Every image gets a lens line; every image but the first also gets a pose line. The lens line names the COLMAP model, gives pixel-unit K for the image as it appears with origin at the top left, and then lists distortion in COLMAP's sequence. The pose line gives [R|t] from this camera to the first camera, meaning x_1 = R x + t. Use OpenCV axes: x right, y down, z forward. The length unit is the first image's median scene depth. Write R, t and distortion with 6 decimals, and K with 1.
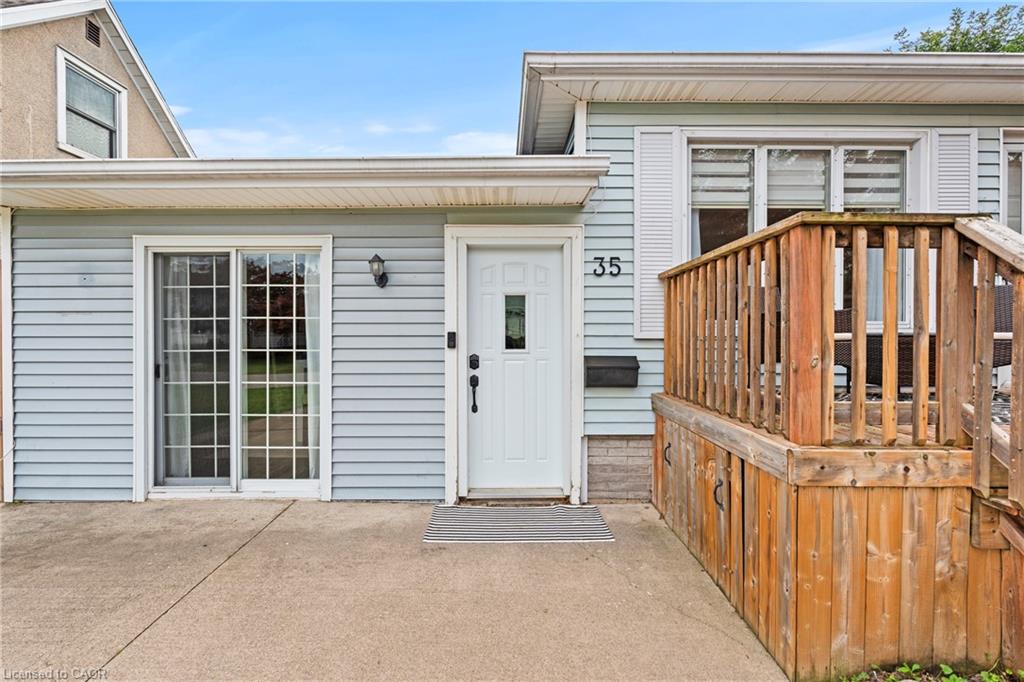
lens RADIAL K [[447.3, 0, 509.9], [0, 447.3, 339.7], [0, 0, 1]] dist [-0.004512, -0.000138]
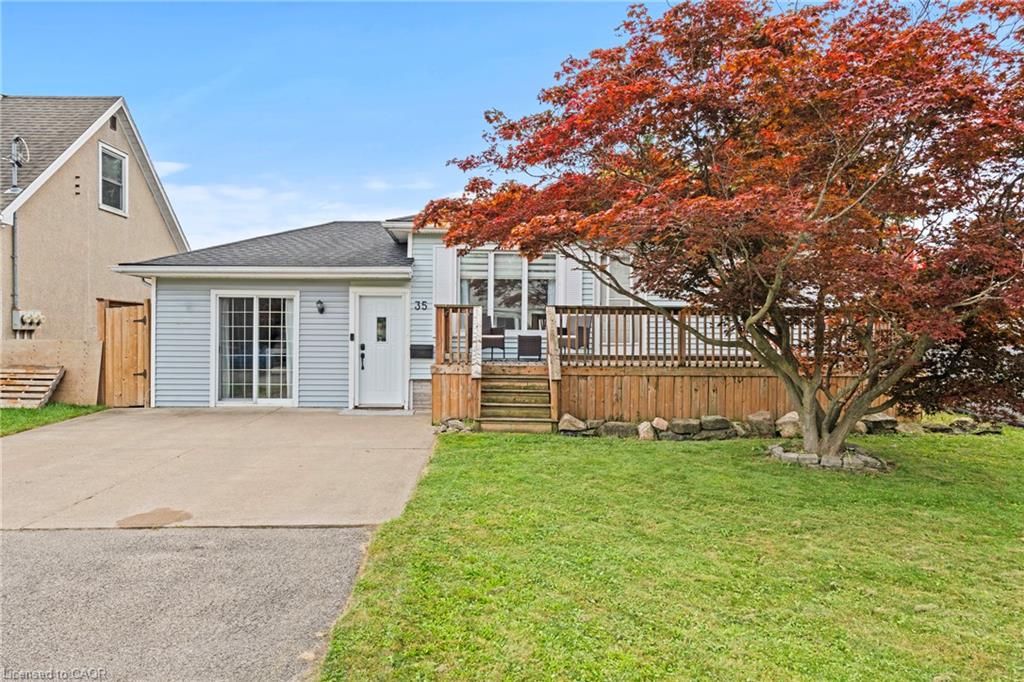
lens RADIAL K [[705.8, 0, 512.7], [0, 705.8, 341.5], [0, 0, 1]] dist [-0.004009, -0.001435]
pose [[0.999427, 0.008178, 0.032849, 0.567584], [-0.008258, 0.999963, 0.002310, 0.008571], [-0.032829, -0.002580, 0.999458, -2.608951]]
